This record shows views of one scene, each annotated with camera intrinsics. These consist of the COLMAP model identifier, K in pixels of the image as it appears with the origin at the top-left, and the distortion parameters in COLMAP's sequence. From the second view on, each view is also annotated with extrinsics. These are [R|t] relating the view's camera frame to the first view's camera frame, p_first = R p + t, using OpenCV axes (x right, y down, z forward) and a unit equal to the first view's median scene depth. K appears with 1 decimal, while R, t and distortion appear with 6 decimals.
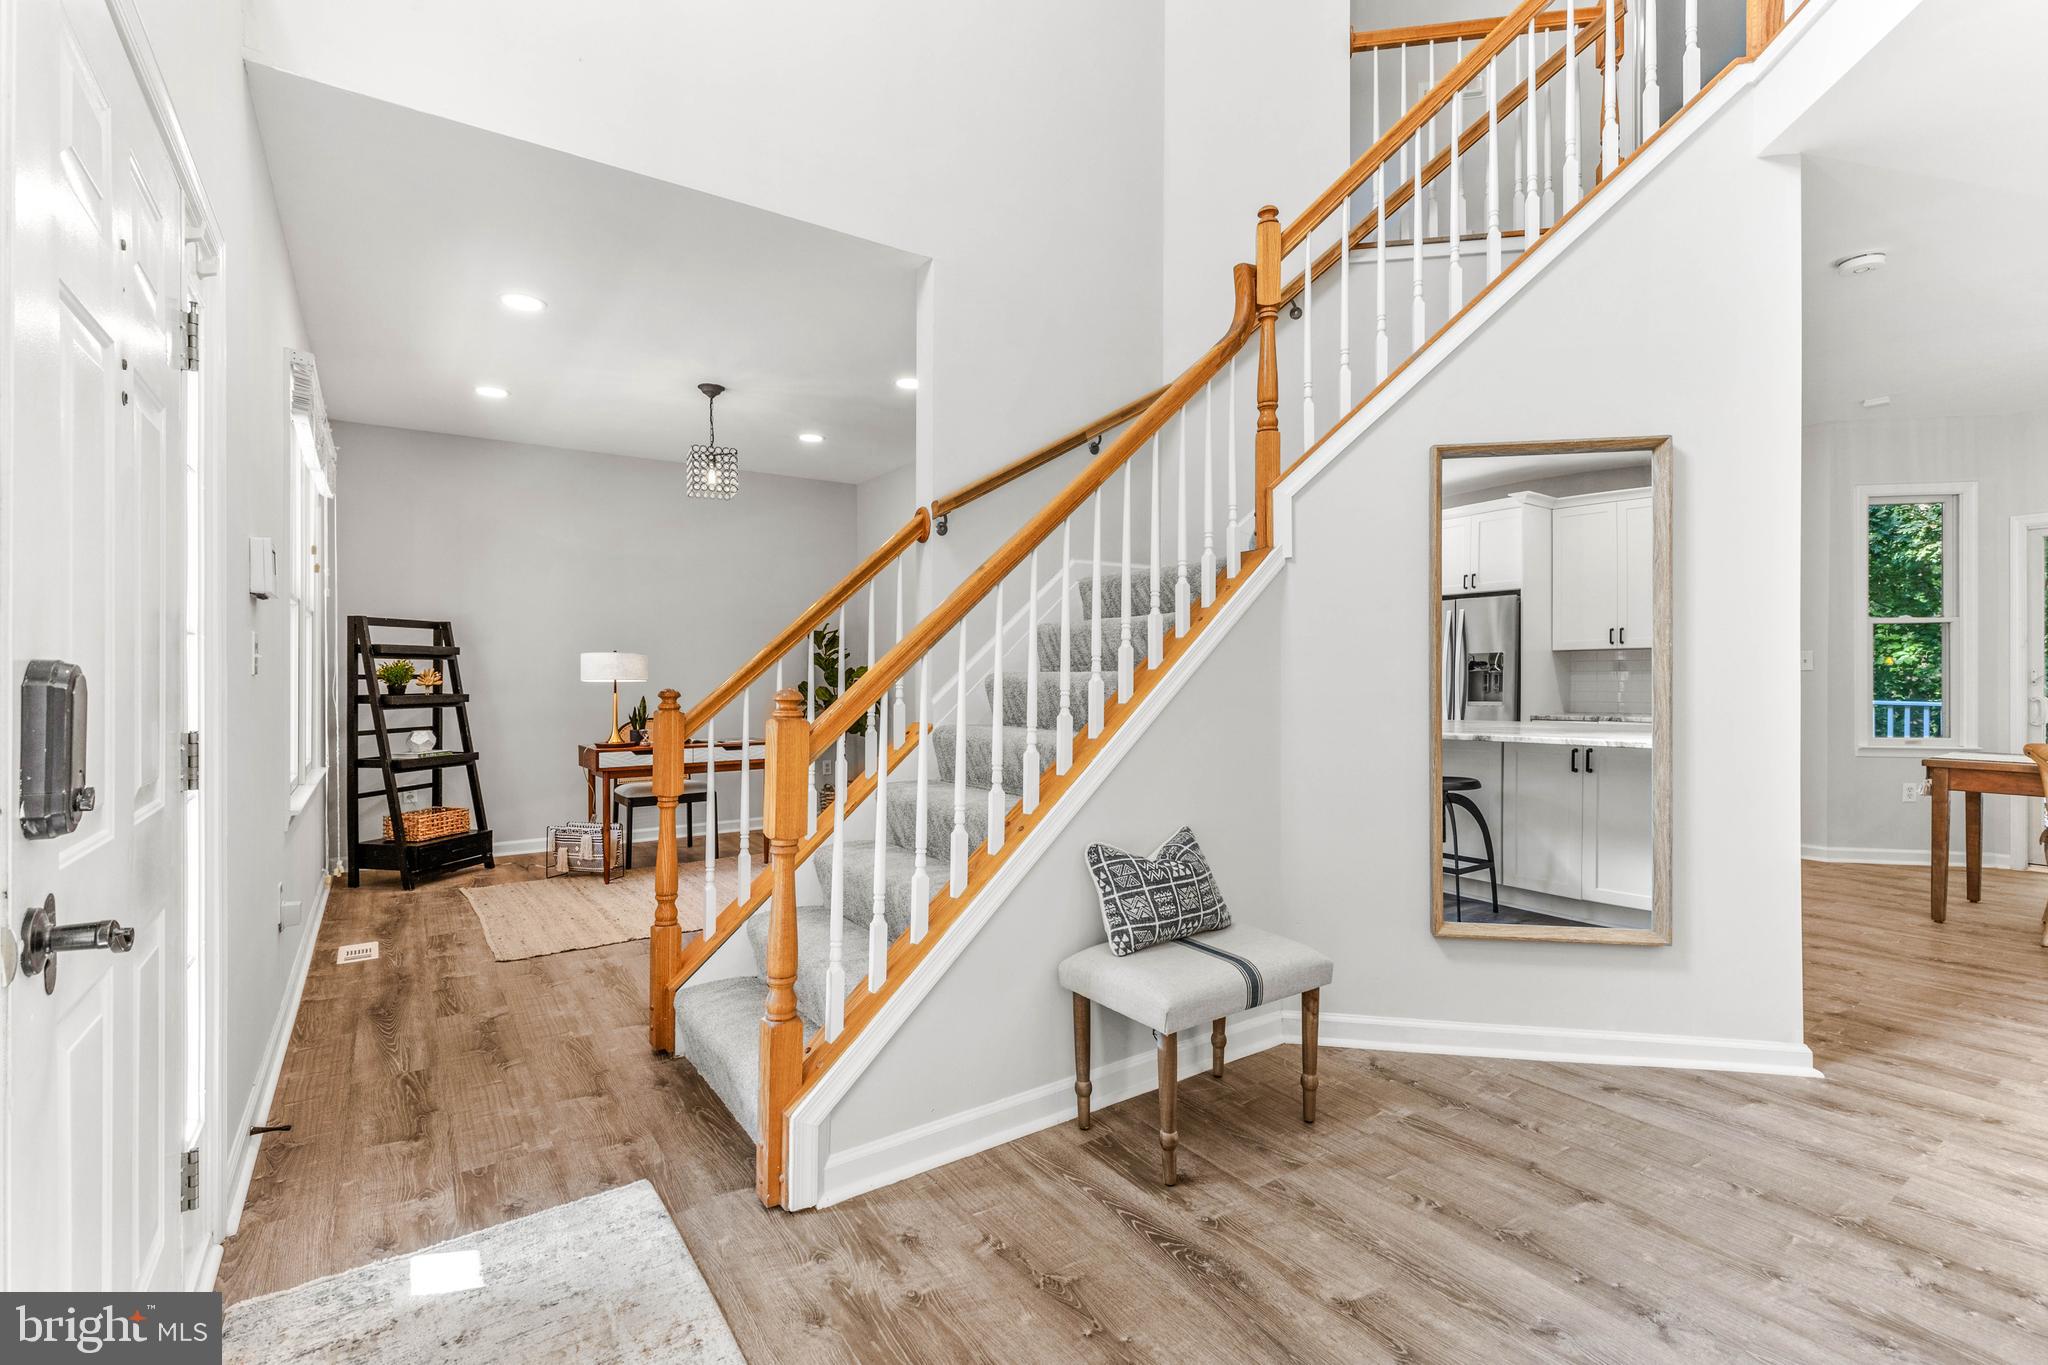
lens RADIAL K [[917.6, 0, 1024.0], [0, 917.6, 682.5], [0, 0, 1]] dist [0.008646, -0.000518]
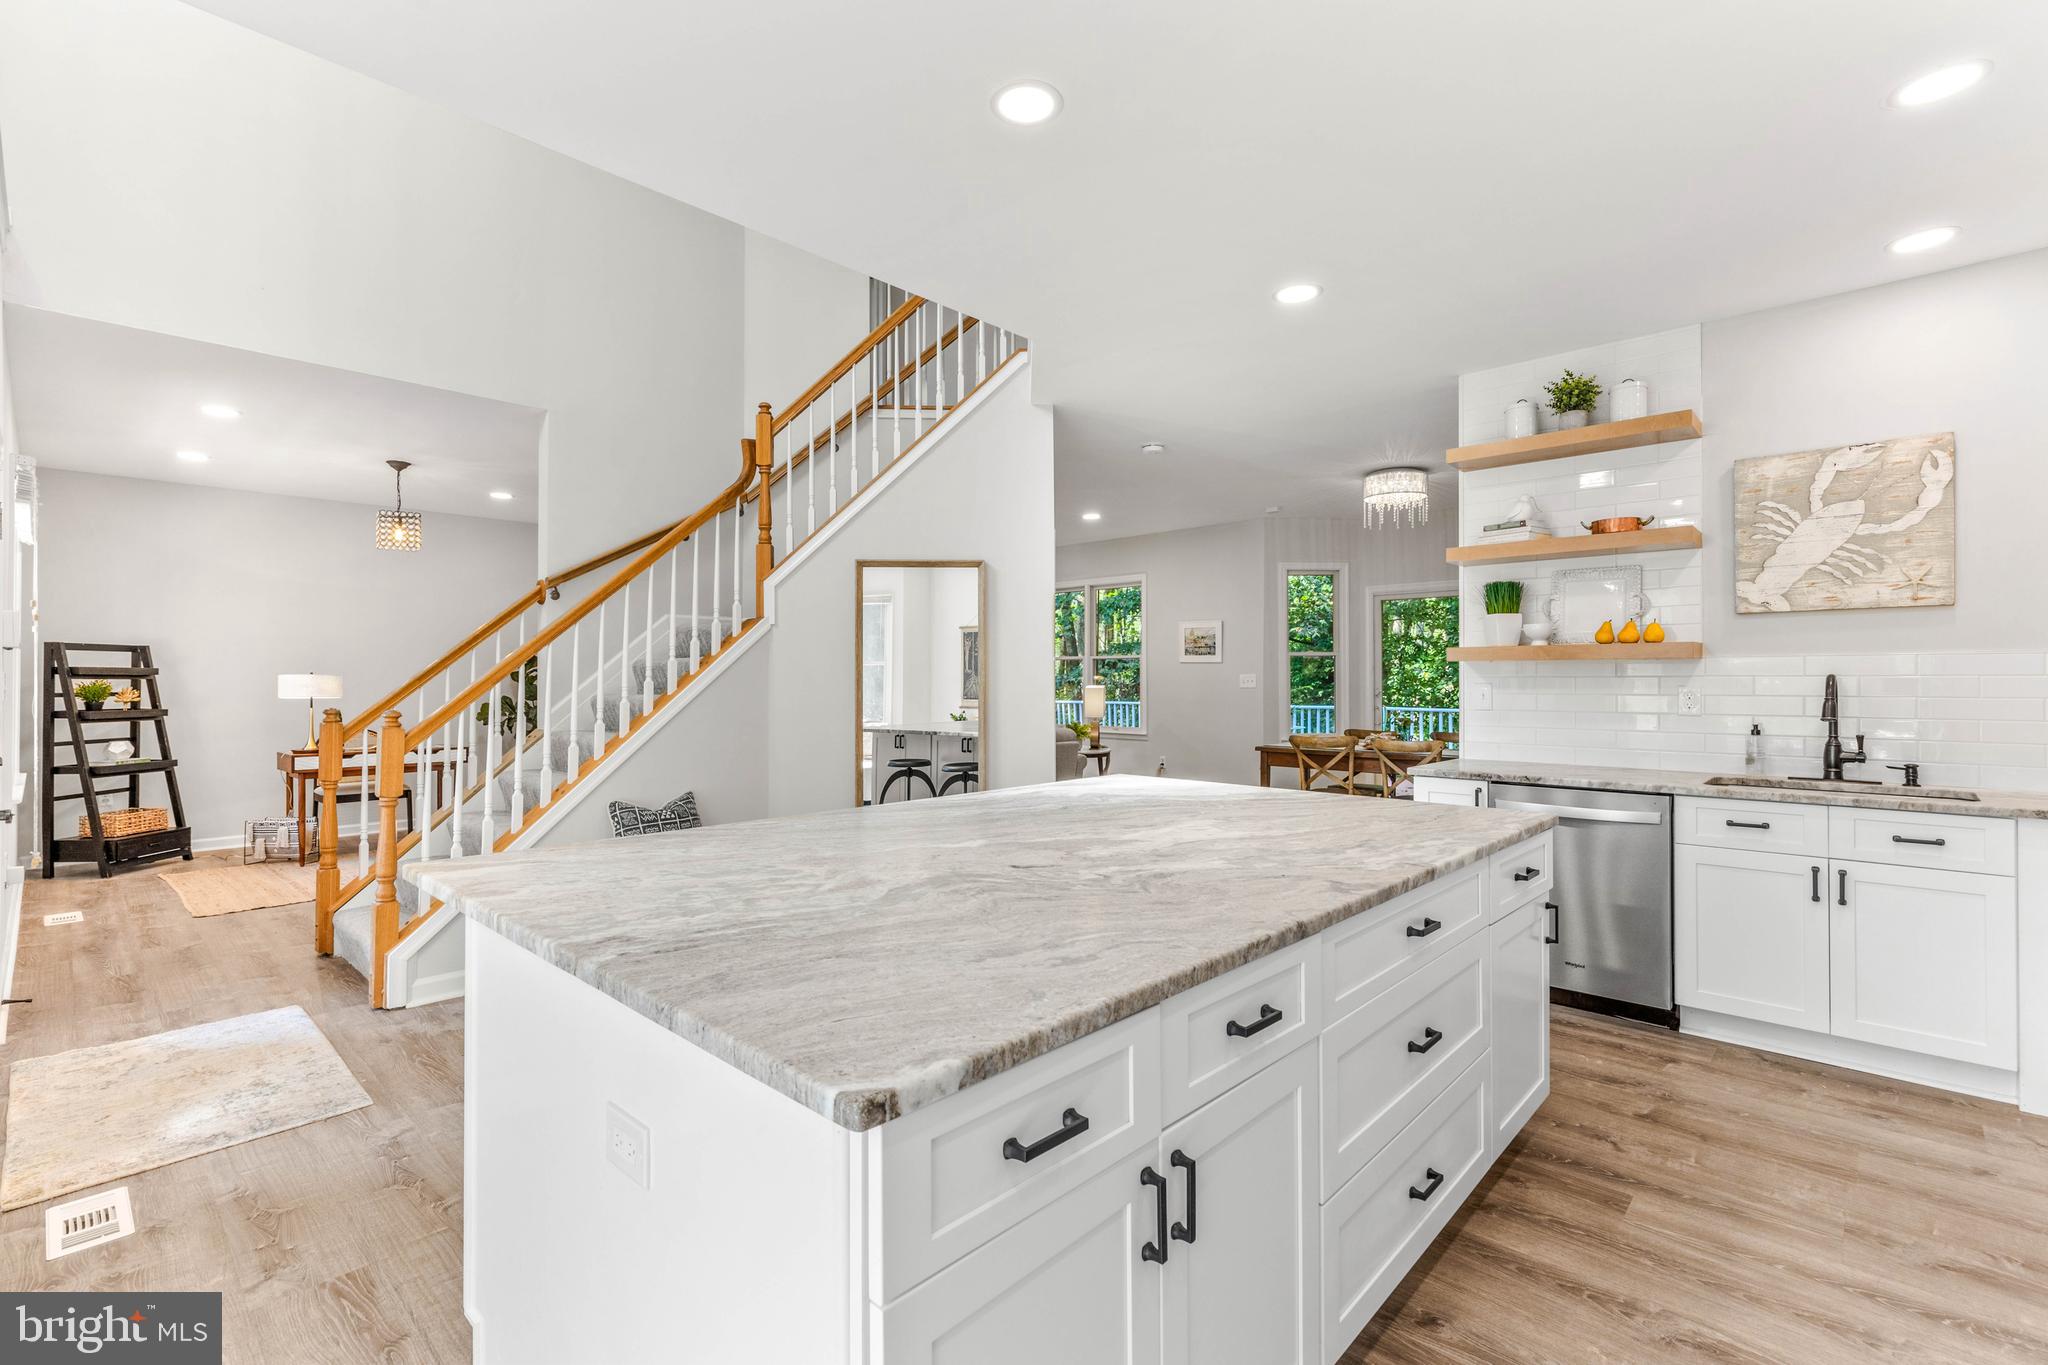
lens RADIAL K [[910.1, 0, 1024.0], [0, 910.1, 682.5], [0, 0, 1]] dist [0.004302, -0.000554]
pose [[0.977225, 0.000974, 0.212203, 0.317748], [0.000683, 0.999970, -0.007737, -0.017676], [-0.212205, 0.007706, 0.977195, -0.542619]]
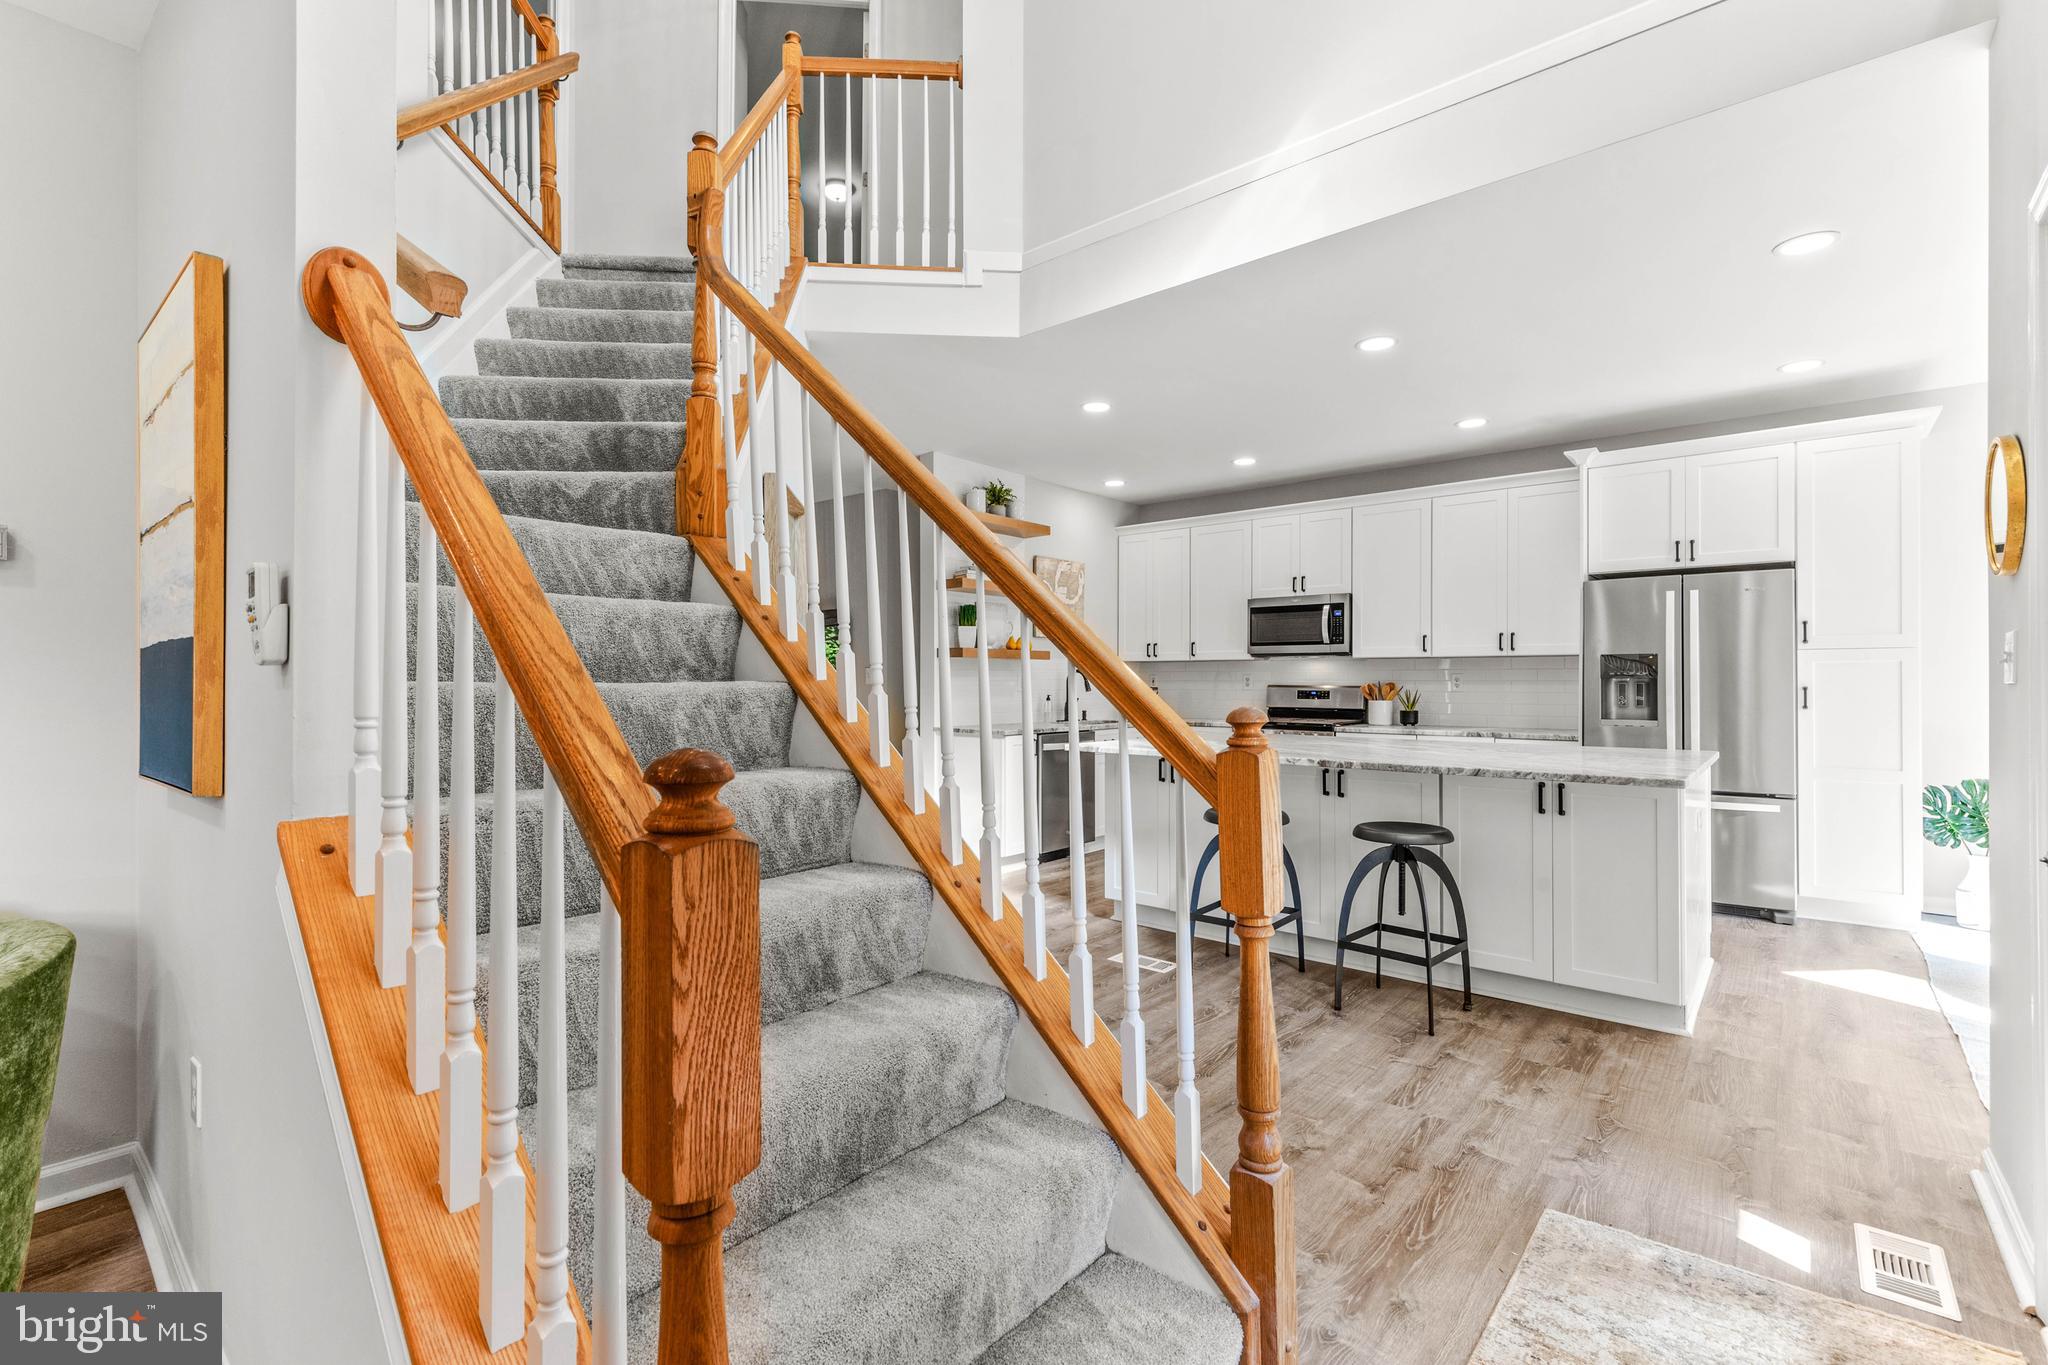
lens RADIAL K [[917.6, 0, 1024.0], [0, 917.6, 682.5], [0, 0, 1]] dist [0.008646, -0.000518]
pose [[-0.265935, -0.000125, 0.963991, -0.533628], [0.005643, 0.999983, 0.001686, -0.008781], [-0.963974, 0.005888, -0.265930, 0.804569]]
